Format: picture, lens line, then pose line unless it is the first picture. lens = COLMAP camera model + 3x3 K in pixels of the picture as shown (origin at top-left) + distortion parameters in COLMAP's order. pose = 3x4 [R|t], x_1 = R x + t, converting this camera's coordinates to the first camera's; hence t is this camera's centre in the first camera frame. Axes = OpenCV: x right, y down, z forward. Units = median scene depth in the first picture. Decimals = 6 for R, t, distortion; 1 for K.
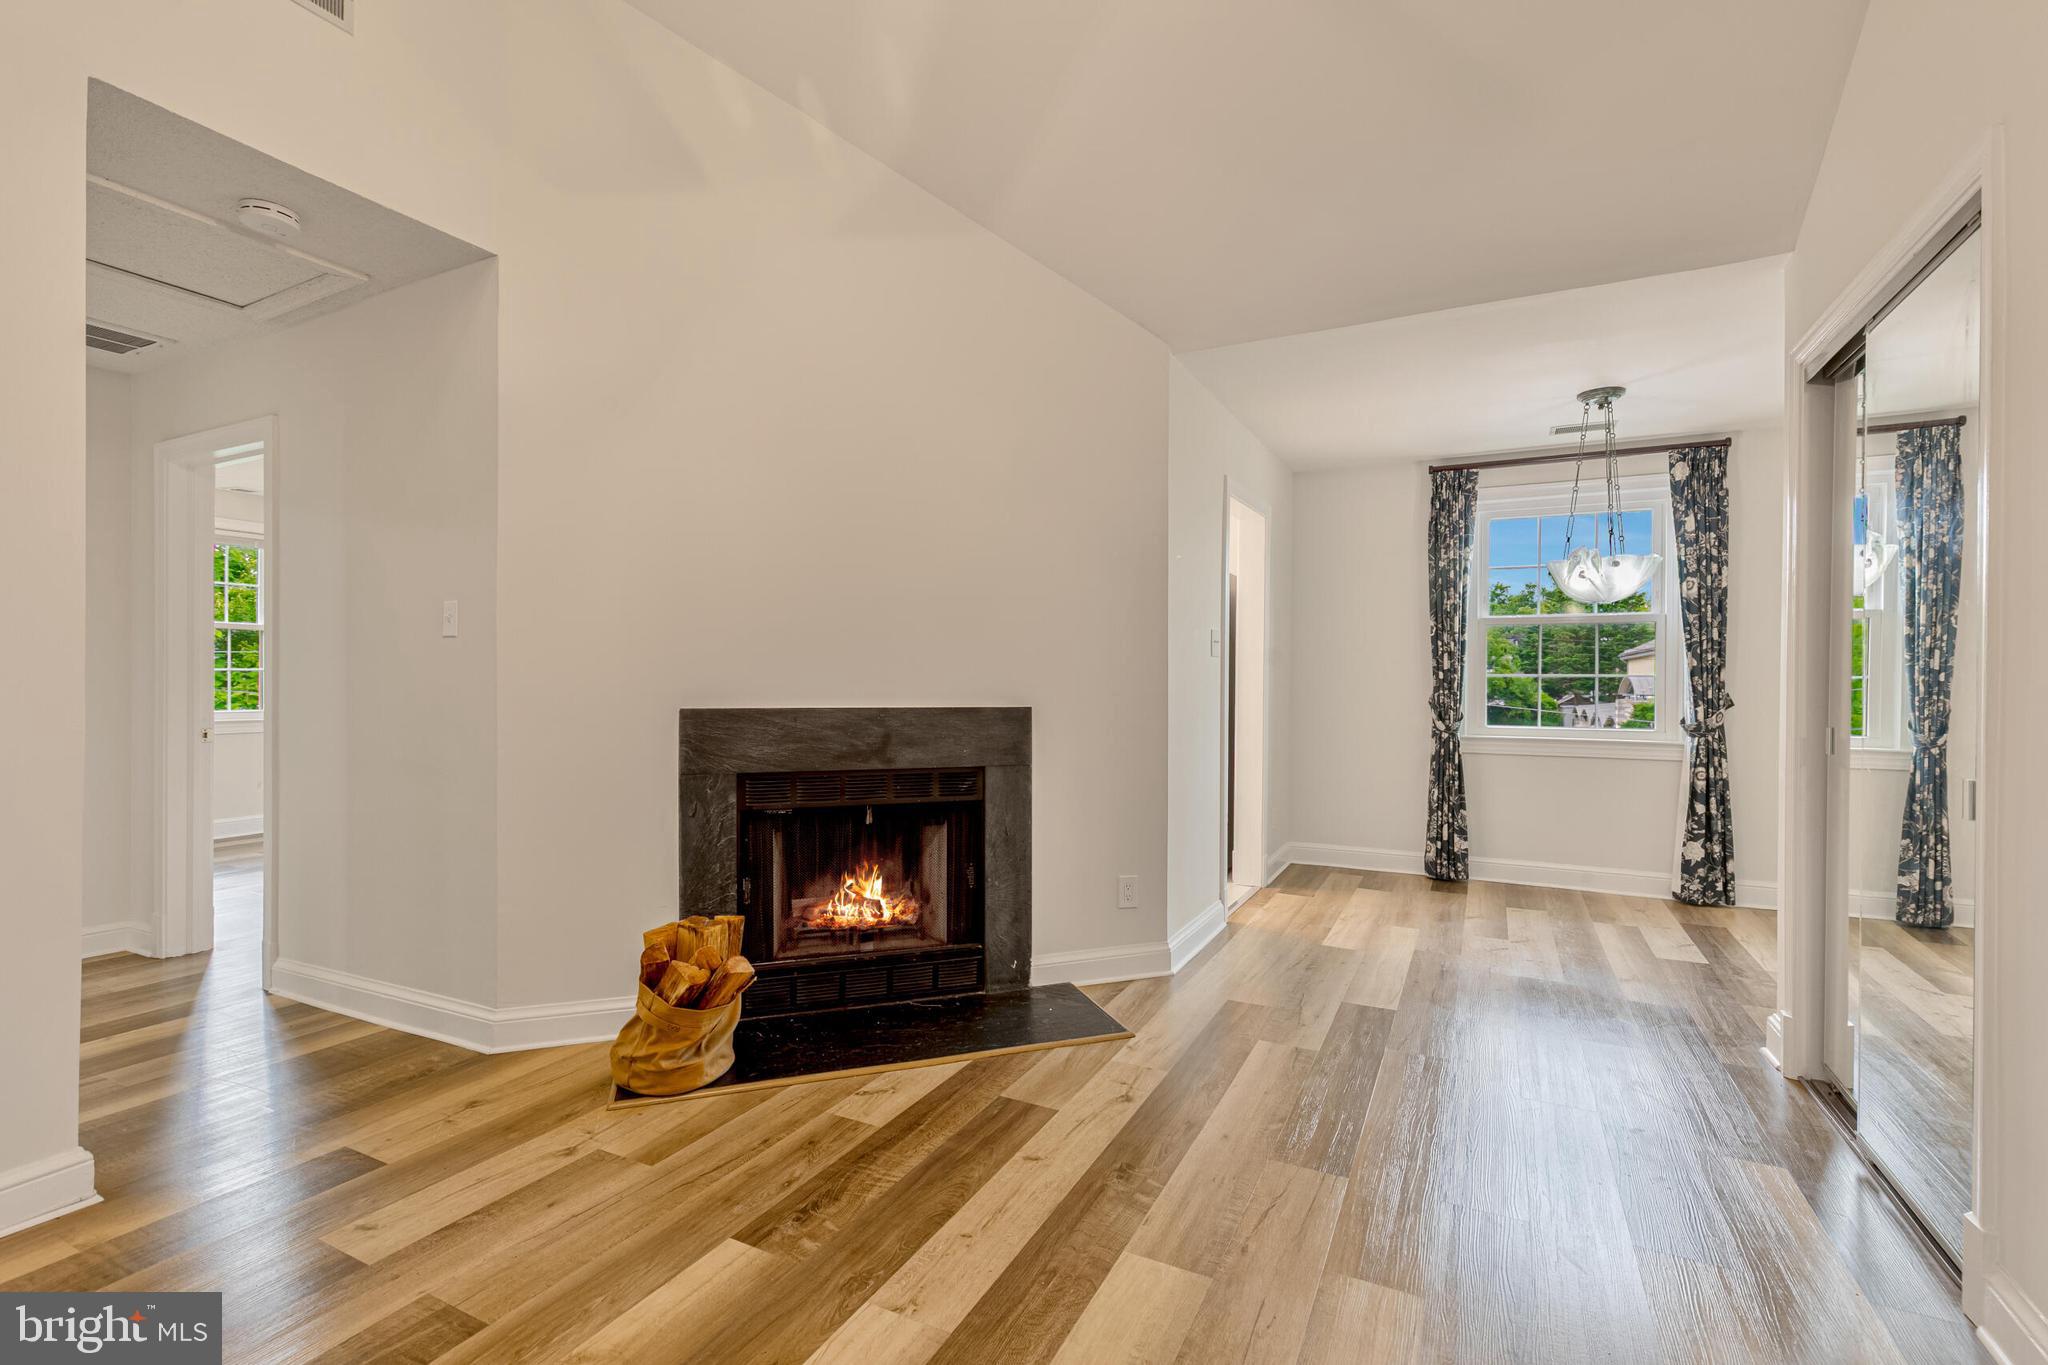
lens RADIAL K [[916.6, 0, 1023.7], [0, 916.6, 684.1], [0, 0, 1]] dist [0.007685, -0.002471]
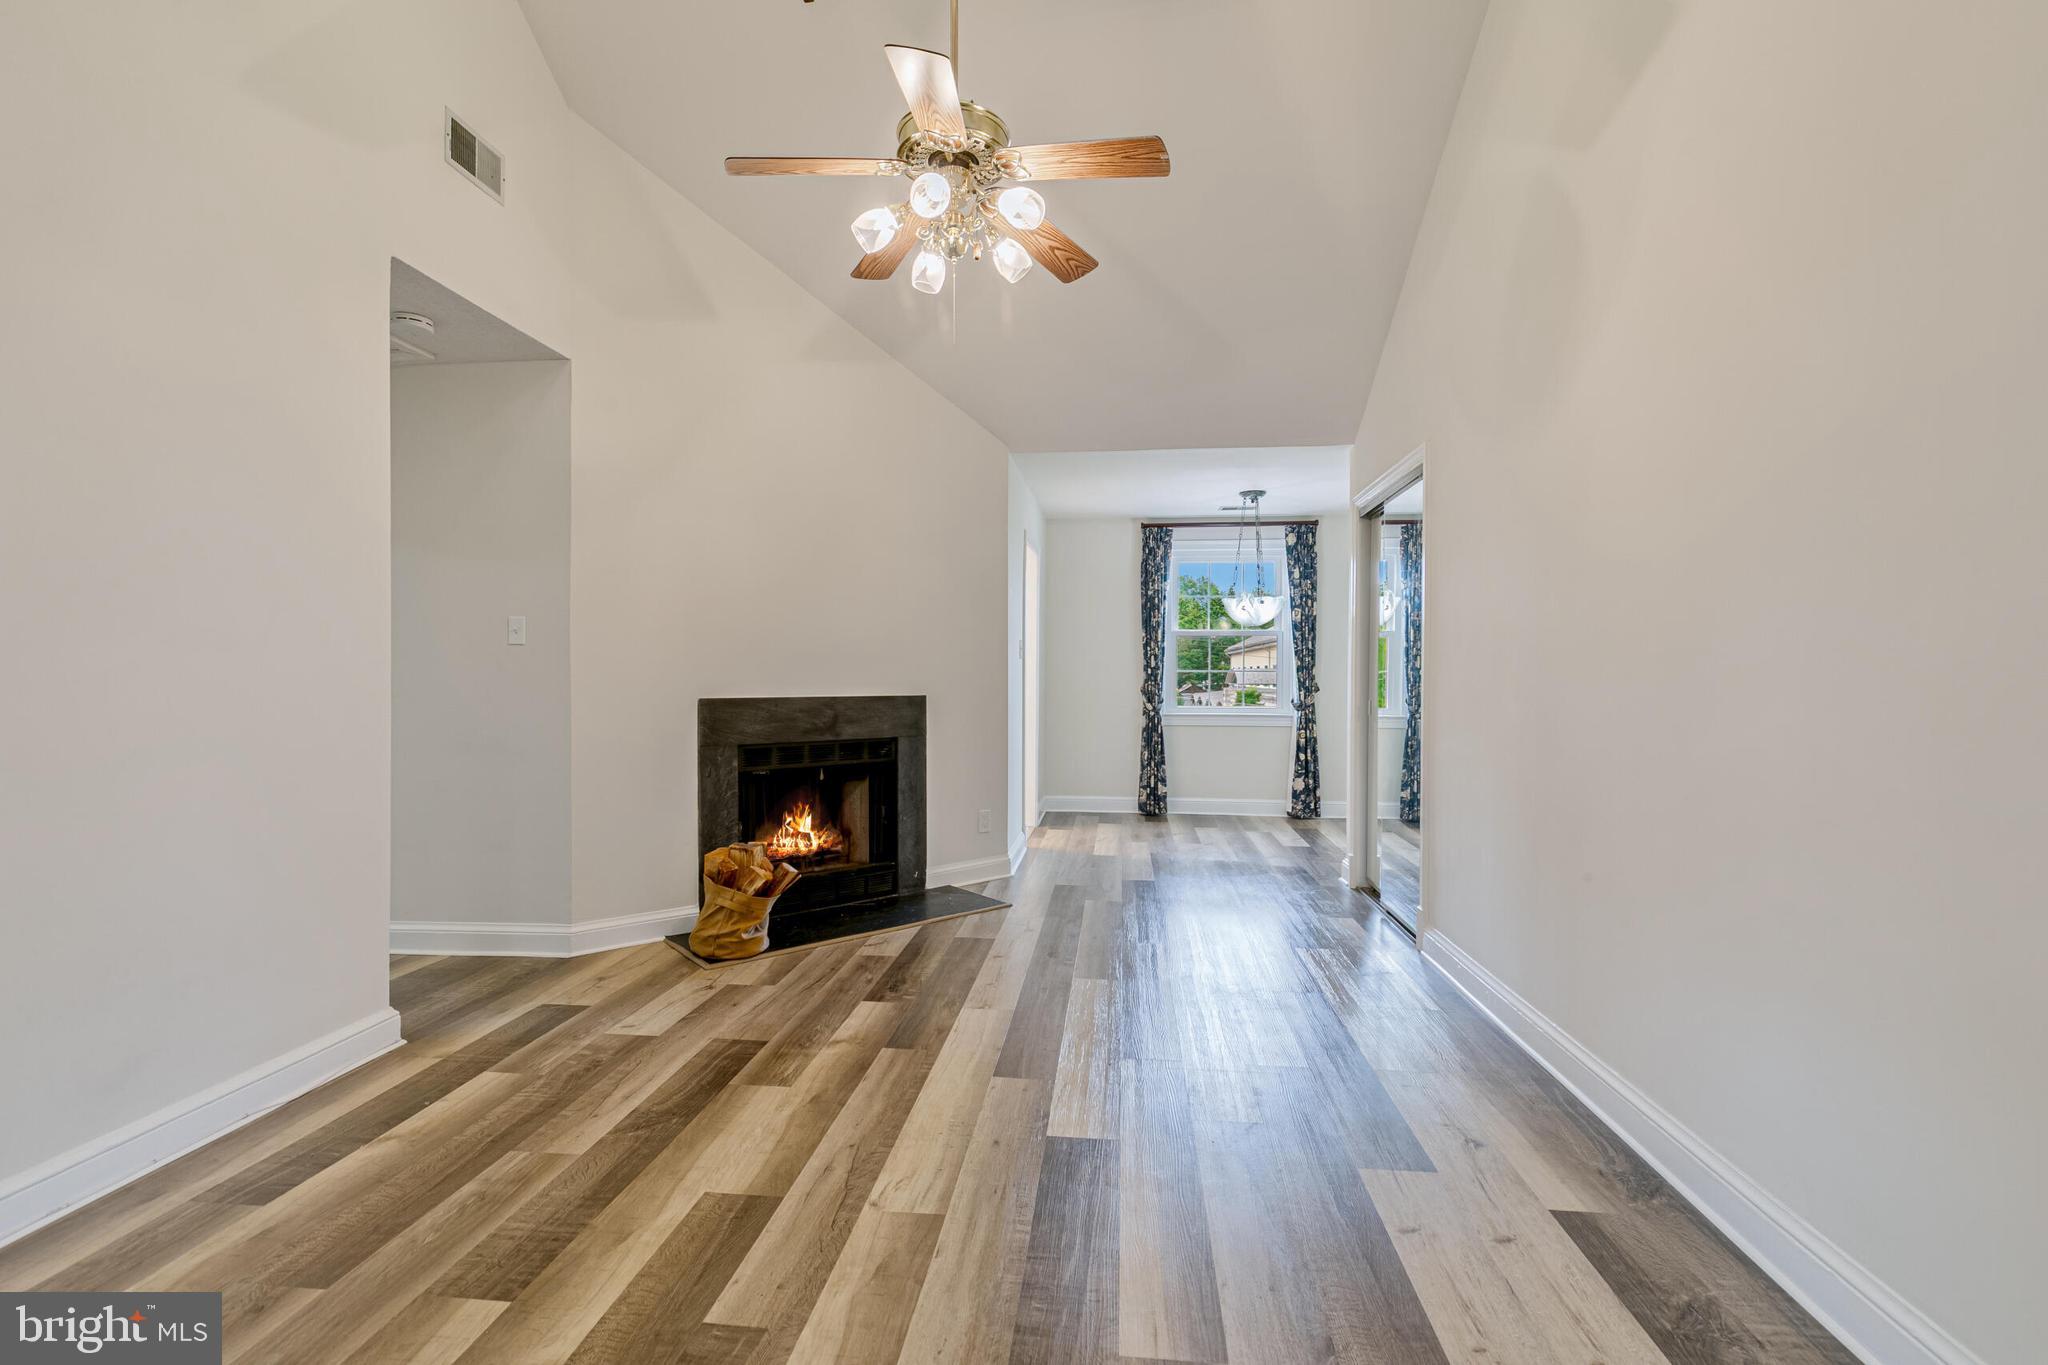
lens RADIAL K [[916.6, 0, 1025.8], [0, 916.6, 686.8], [0, 0, 1]] dist [0.007685, -0.002471]
pose [[0.934210, -0.007589, 0.356644, -0.258039], [0.003756, 0.999928, 0.011439, -0.002793], [-0.356705, -0.009347, 0.934170, -0.287500]]
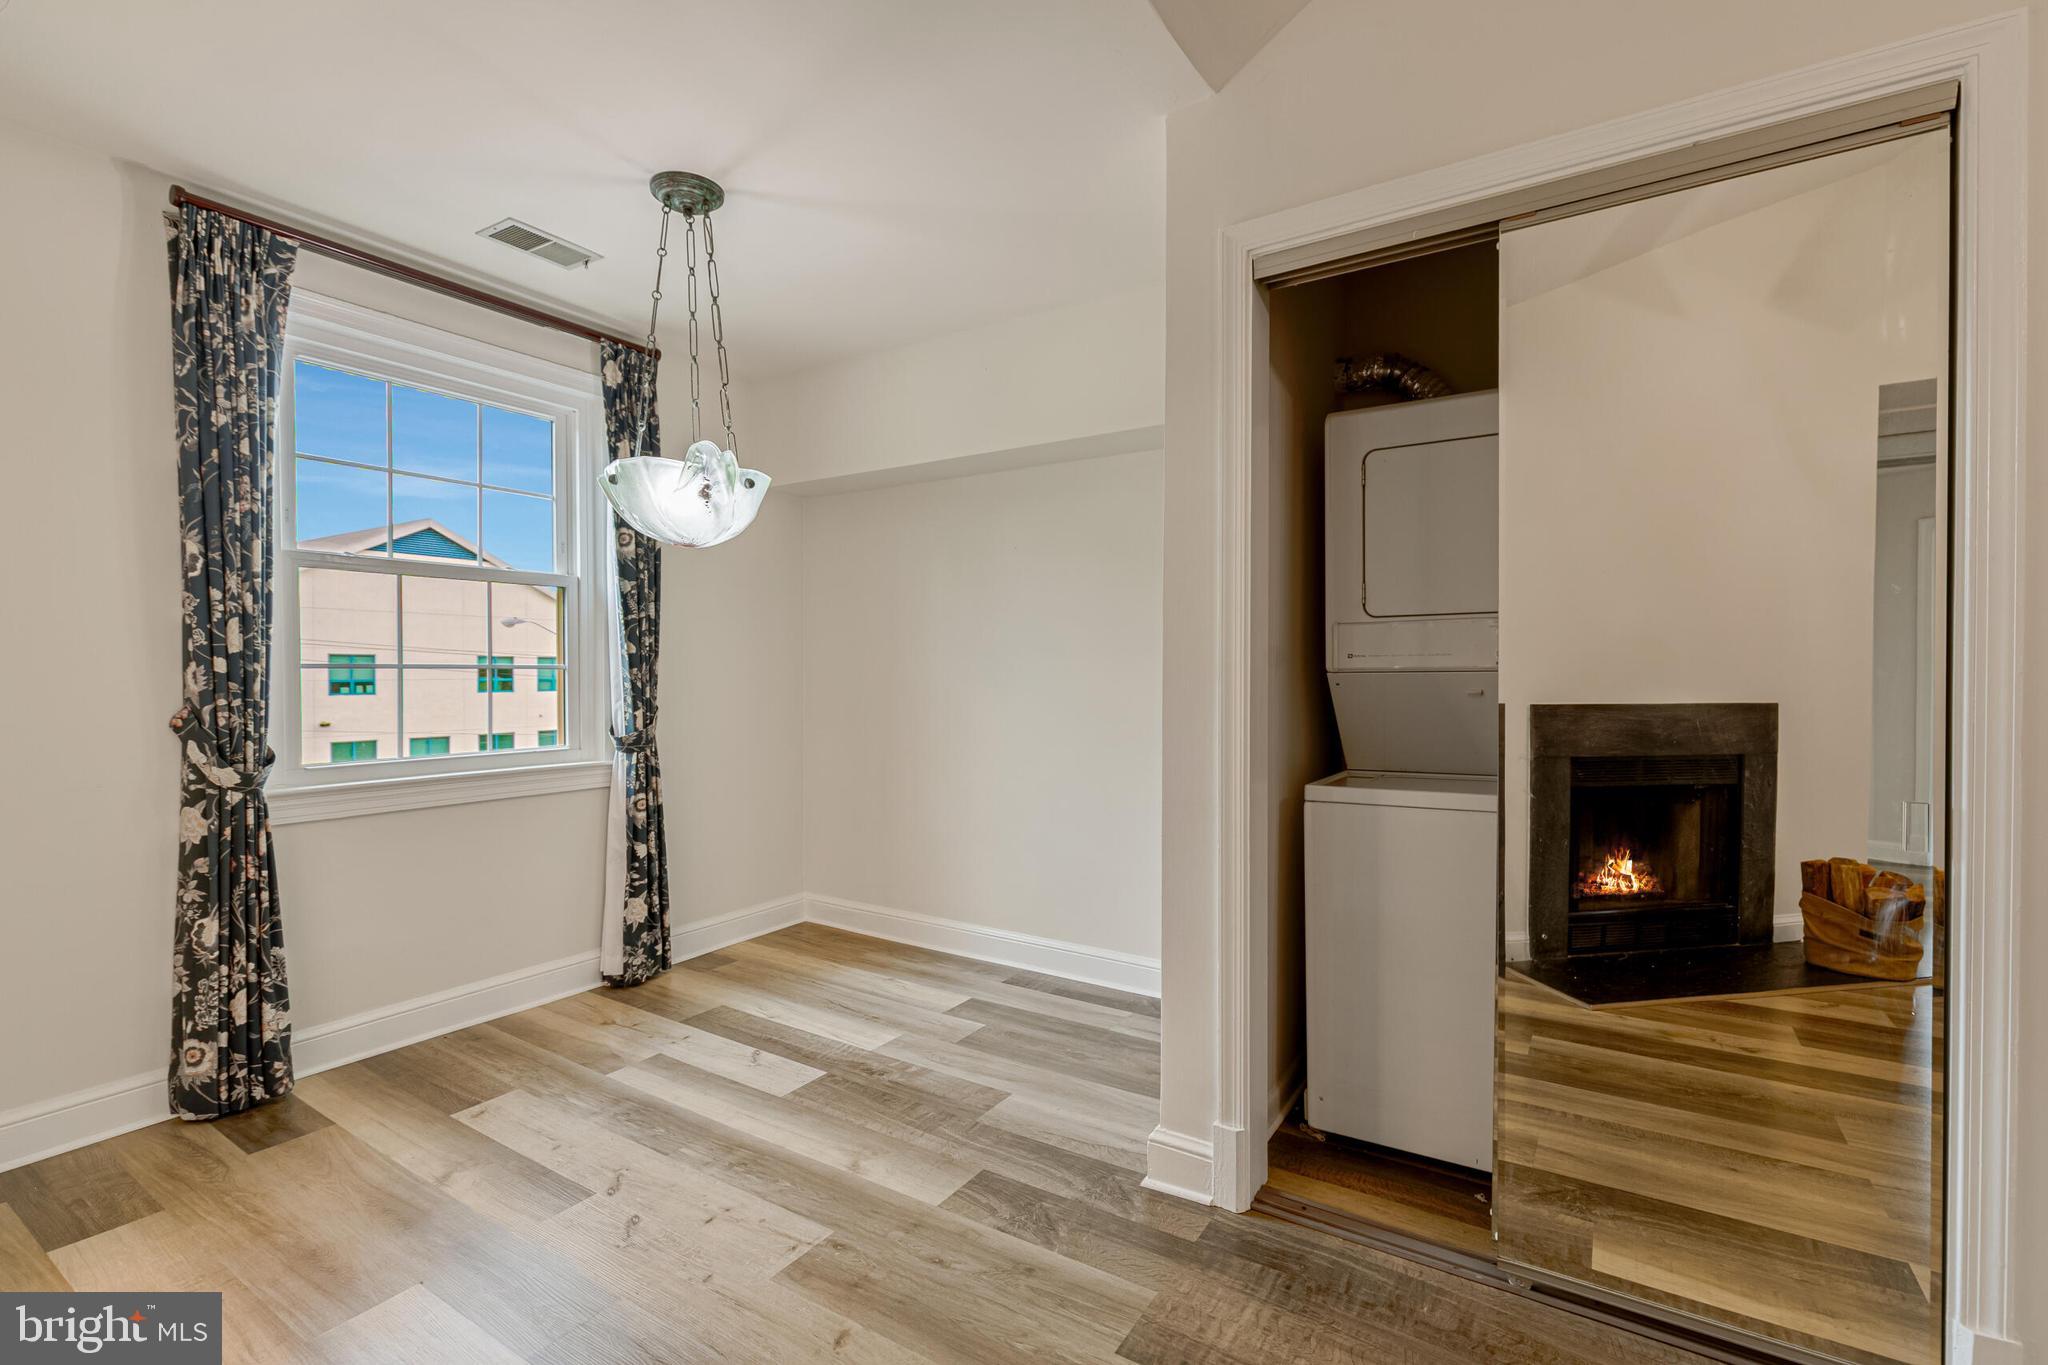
lens RADIAL K [[916.6, 0, 1022.6], [0, 916.6, 682.9], [0, 0, 1]] dist [0.007685, -0.002471]
pose [[0.098419, -0.018247, 0.994978, 0.047324], [0.005355, 0.999827, 0.017807, -0.007892], [-0.995131, 0.003576, 0.098500, 0.631642]]
